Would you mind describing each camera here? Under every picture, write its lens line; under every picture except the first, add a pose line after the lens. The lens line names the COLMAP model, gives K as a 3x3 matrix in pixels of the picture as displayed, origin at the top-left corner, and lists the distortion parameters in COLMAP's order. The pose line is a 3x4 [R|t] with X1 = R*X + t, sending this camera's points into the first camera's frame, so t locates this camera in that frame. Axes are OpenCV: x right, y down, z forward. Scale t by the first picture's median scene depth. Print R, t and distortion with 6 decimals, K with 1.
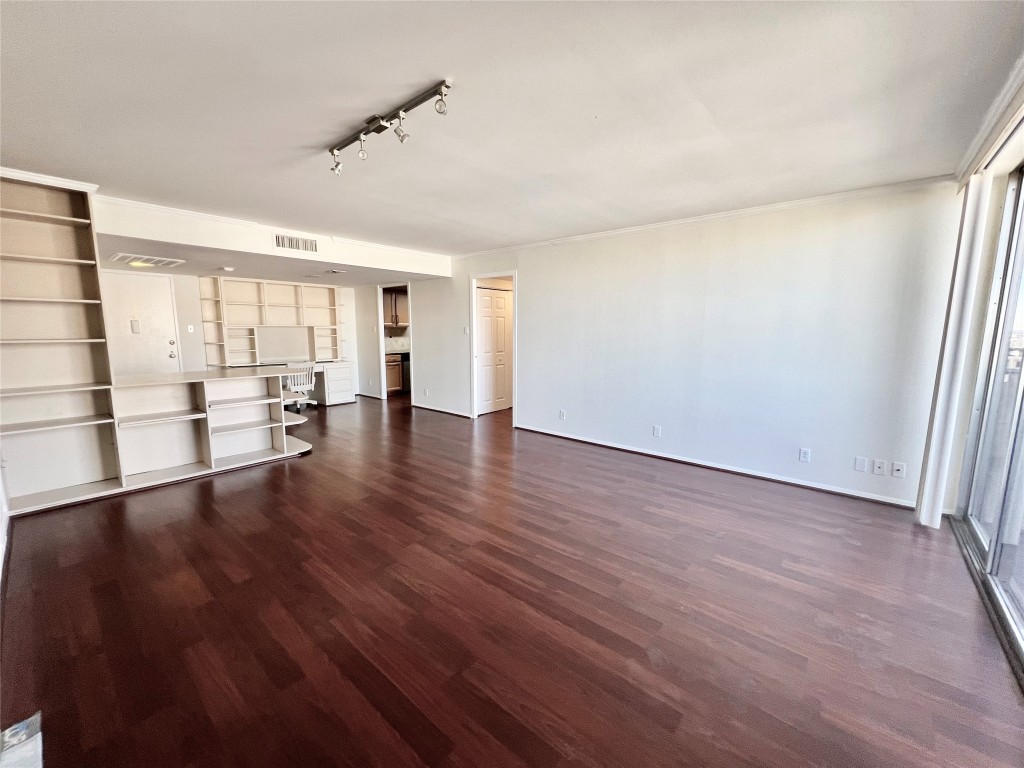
lens RADIAL K [[410.1, 0, 513.9], [0, 410.1, 384.2], [0, 0, 1]] dist [-0.001844, 0.000112]
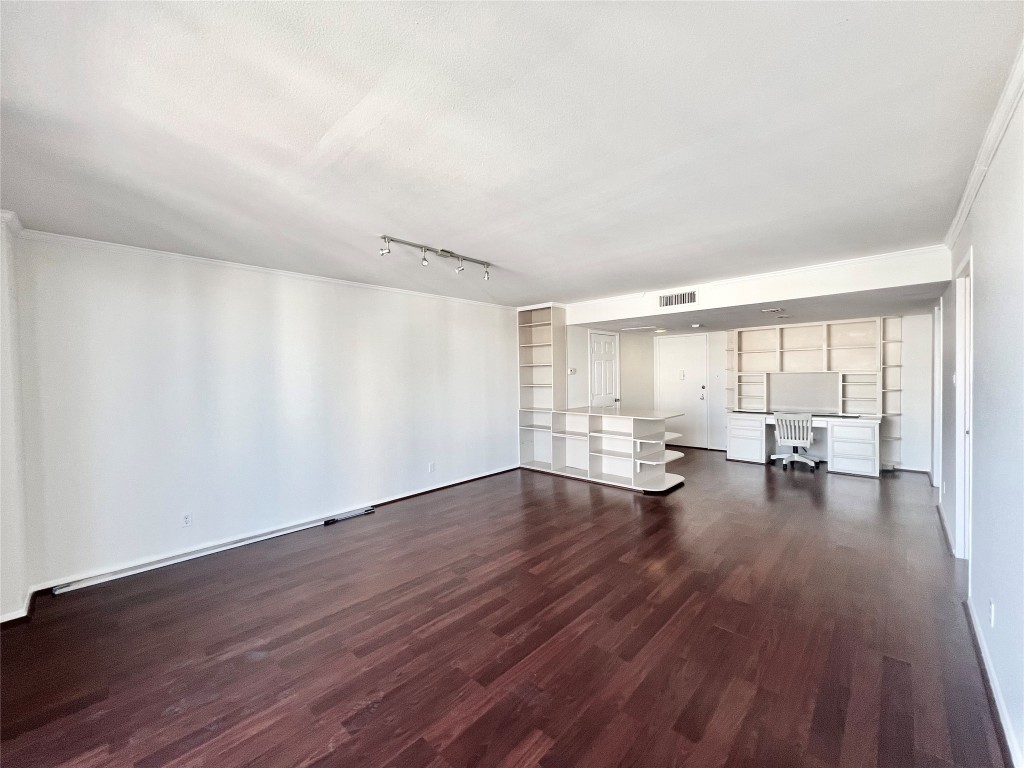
lens RADIAL K [[410.1, 0, 513.9], [0, 410.1, 384.2], [0, 0, 1]] dist [-0.001844, 0.000112]
pose [[-0.054097, 0.019870, -0.998338, 0.686030], [-0.119709, 0.992462, 0.026240, -0.117993], [0.991334, 0.120930, -0.051311, 0.783250]]
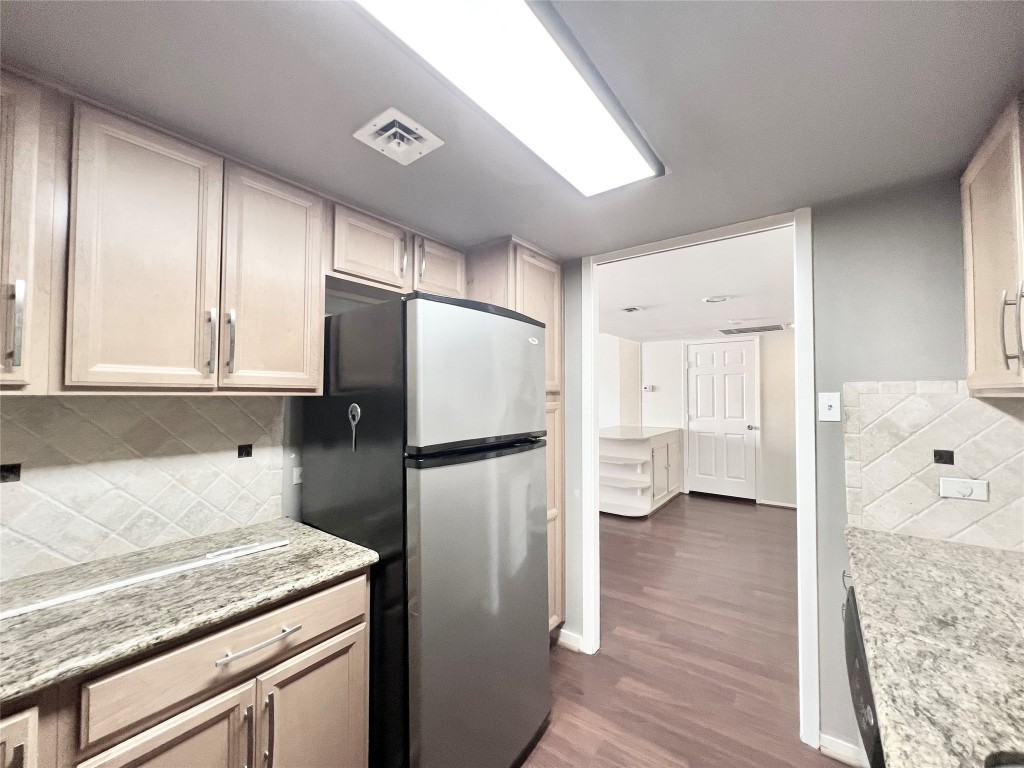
lens RADIAL K [[410.1, 0, 513.9], [0, 410.1, 384.2], [0, 0, 1]] dist [-0.001844, 0.000112]
pose [[-0.998347, -0.001822, -0.057444, -0.317275], [-0.008332, 0.993526, 0.113298, -0.342673], [0.056866, 0.113589, -0.991899, 2.438443]]
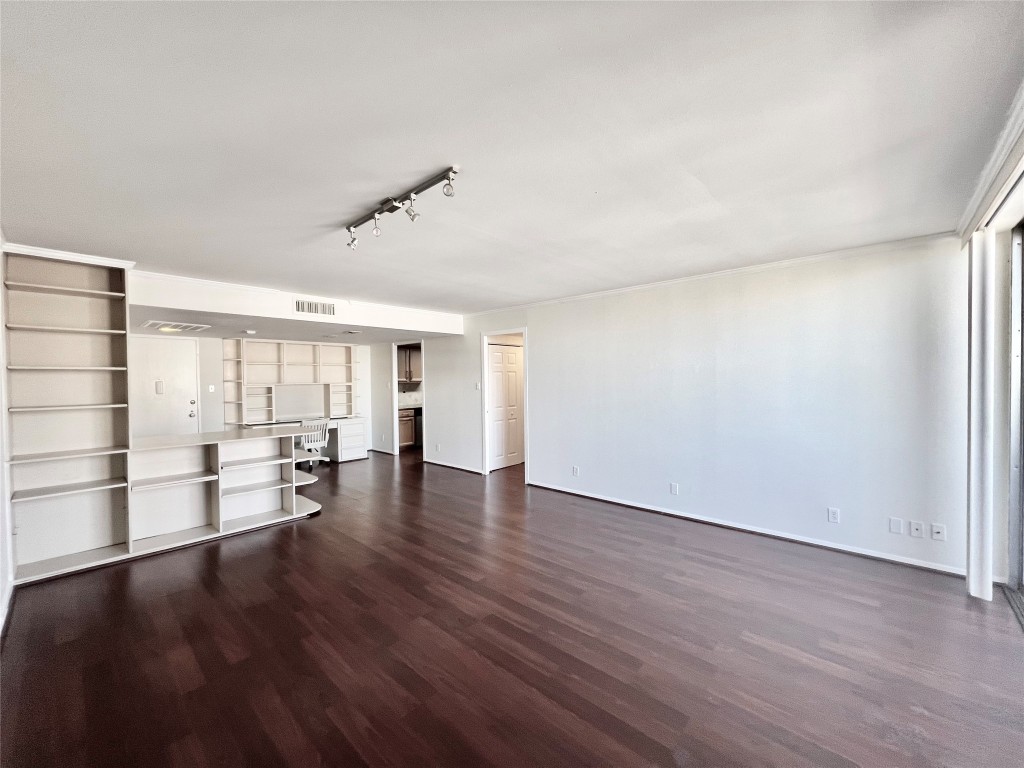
lens RADIAL K [[410.1, 0, 513.9], [0, 410.1, 384.2], [0, 0, 1]] dist [-0.001844, 0.000112]
pose [[0.999324, -0.015268, -0.033434, 0.010300], [0.011138, 0.992662, -0.120407, -0.021509], [0.035027, 0.119954, 0.992161, 0.002552]]
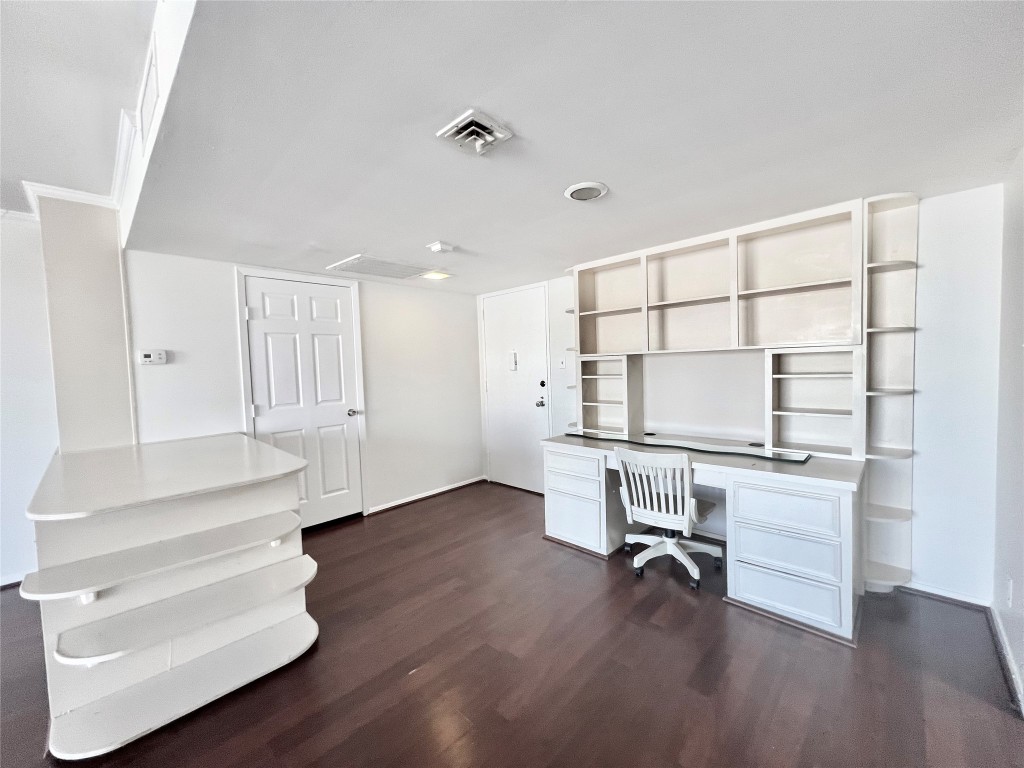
lens RADIAL K [[410.1, 0, 513.9], [0, 410.1, 384.2], [0, 0, 1]] dist [-0.001844, 0.000112]
pose [[-0.064713, 0.048376, -0.996731, -0.260862], [-0.103799, 0.993080, 0.054938, -0.209135], [0.992491, 0.107015, -0.059244, 1.572828]]
